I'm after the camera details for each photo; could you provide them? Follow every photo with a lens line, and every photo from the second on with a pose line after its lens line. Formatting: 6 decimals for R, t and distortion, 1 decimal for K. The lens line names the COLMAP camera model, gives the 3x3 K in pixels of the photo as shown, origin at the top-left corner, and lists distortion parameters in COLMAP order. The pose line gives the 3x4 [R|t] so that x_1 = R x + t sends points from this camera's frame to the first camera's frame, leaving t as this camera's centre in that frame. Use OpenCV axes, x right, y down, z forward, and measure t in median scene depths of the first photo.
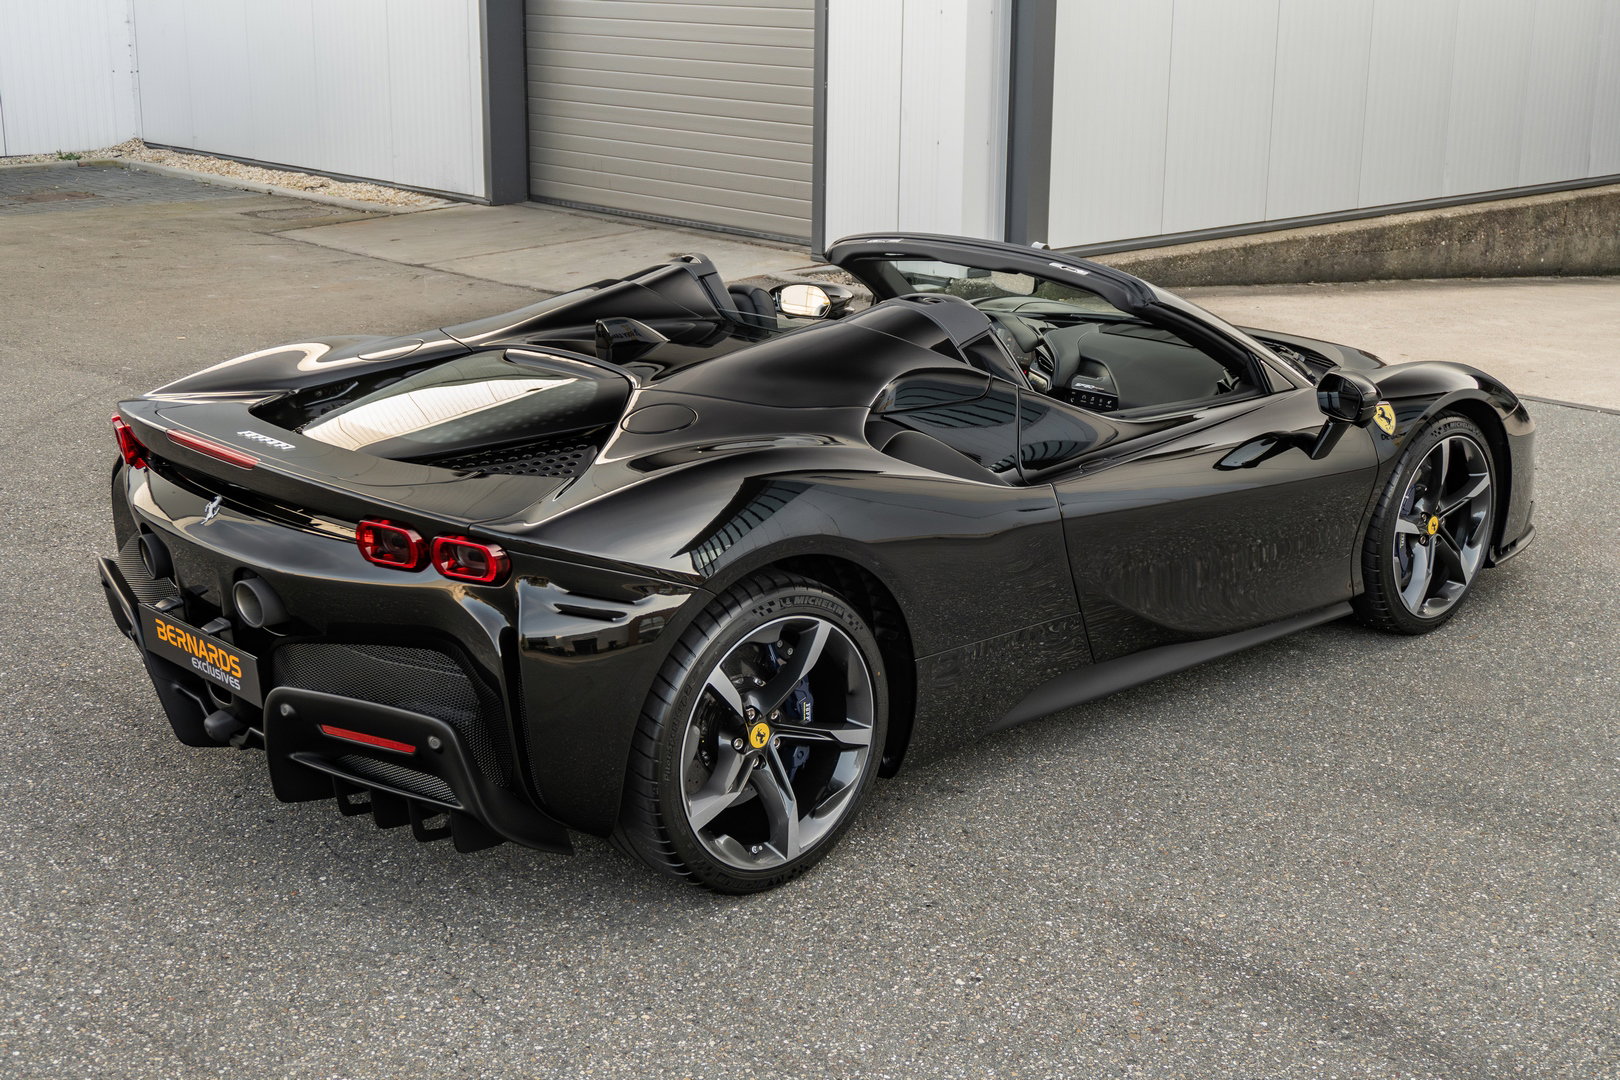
lens RADIAL K [[2068.7, 0, 810.0], [0, 2068.7, 540.0], [0, 0, 1]] dist [-0.022411, 0.080996]
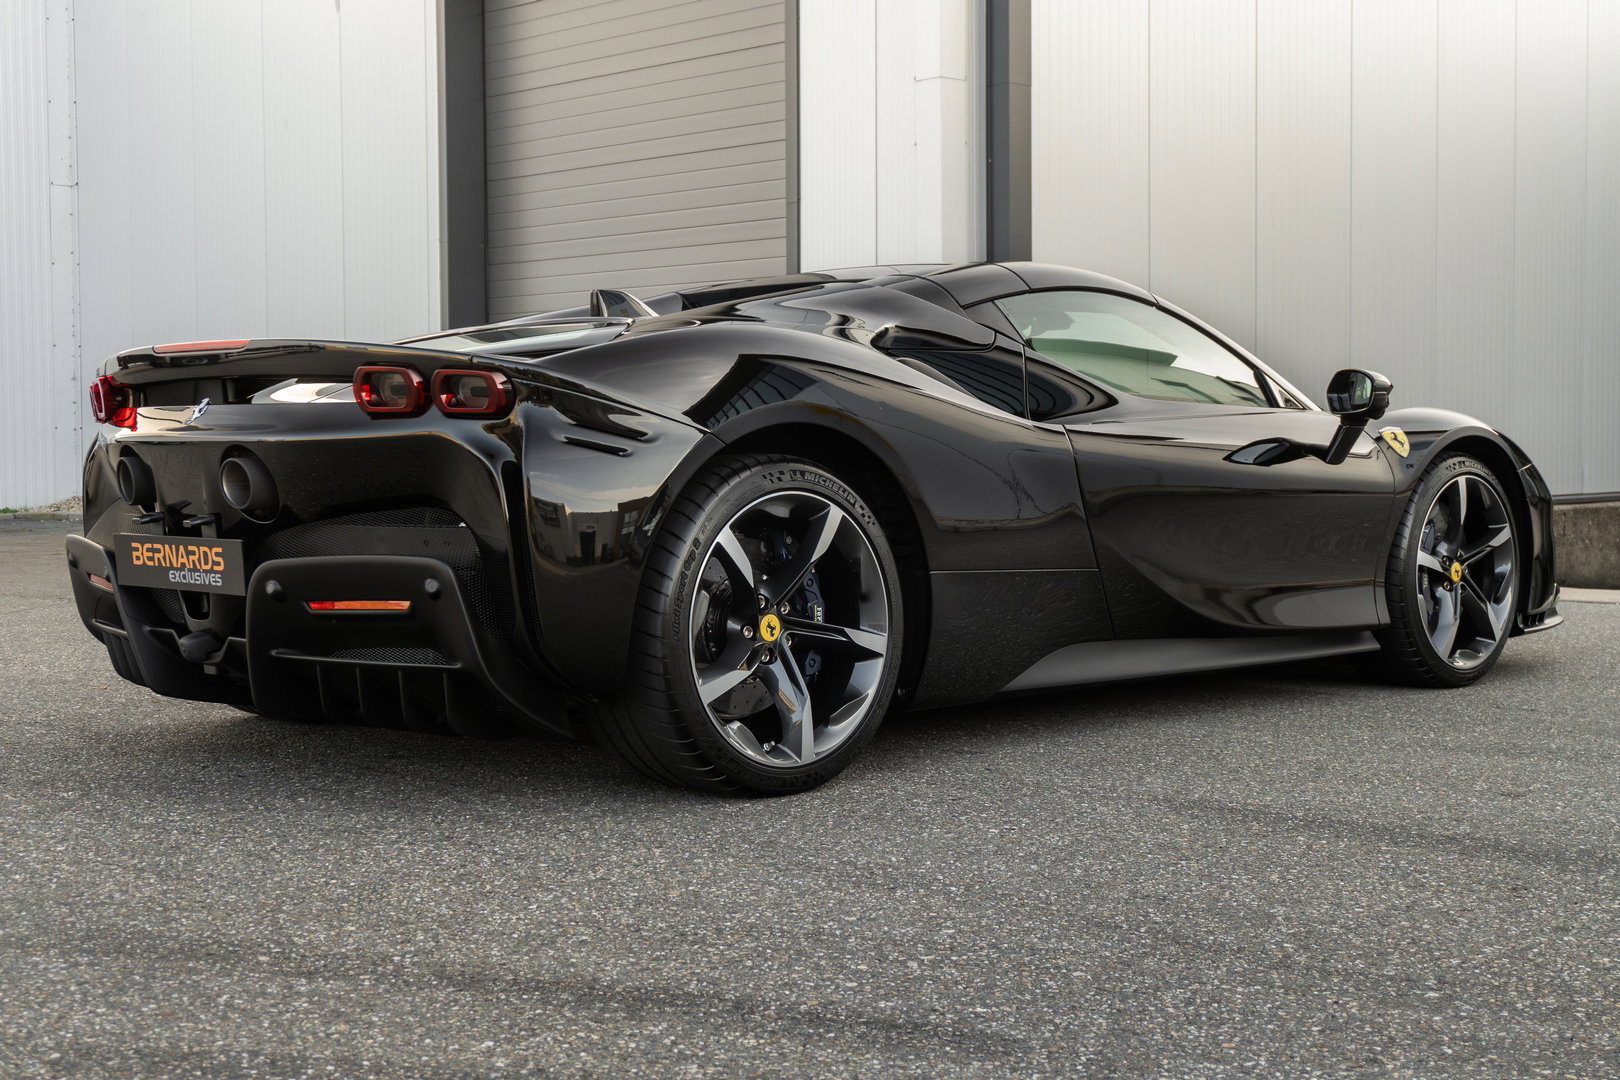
lens RADIAL K [[2210.7, 0, 810.0], [0, 2210.7, 540.0], [0, 0, 1]] dist [-0.007282, 0.014007]
pose [[0.999675, -0.016657, 0.019290, -0.024099], [0.020591, 0.973881, -0.226126, 0.276424], [-0.015020, 0.226449, 0.973907, 0.003311]]
